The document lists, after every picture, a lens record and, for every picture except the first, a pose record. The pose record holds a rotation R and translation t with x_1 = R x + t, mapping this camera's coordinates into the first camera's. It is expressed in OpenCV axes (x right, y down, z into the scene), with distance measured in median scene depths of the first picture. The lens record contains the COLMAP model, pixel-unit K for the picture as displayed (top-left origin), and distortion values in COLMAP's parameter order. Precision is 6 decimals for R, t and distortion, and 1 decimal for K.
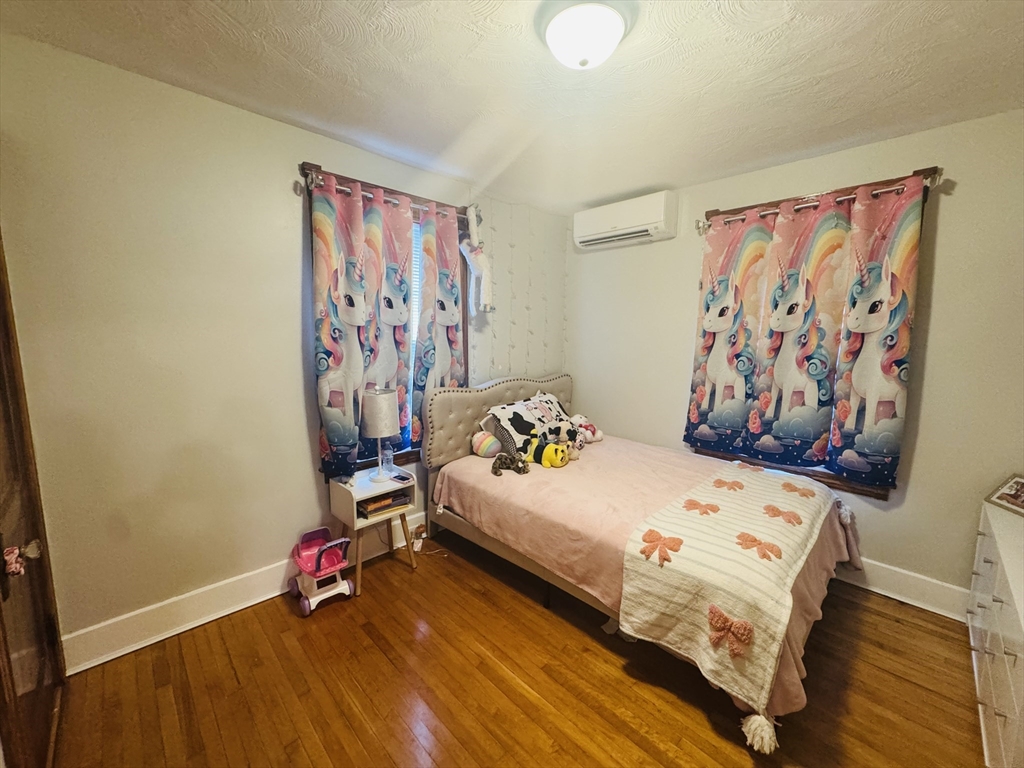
lens RADIAL K [[402.1, 0, 509.5], [0, 402.1, 386.5], [0, 0, 1]] dist [0.000125, -0.000072]
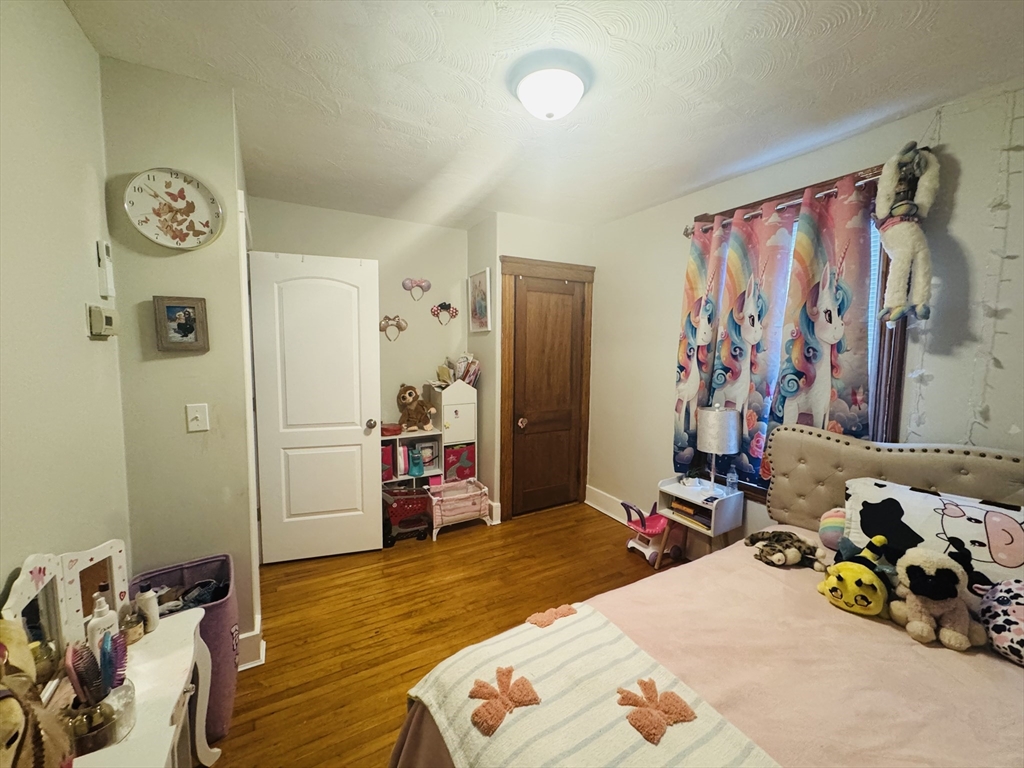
lens RADIAL K [[408.2, 0, 512.0], [0, 408.2, 384.0], [0, 0, 1]] dist [0.000032, 0.000323]
pose [[-0.246480, 0.087756, -0.965167, 0.784647], [-0.134820, 0.983104, 0.123816, -0.106997], [0.959725, 0.160642, -0.230484, 0.712921]]
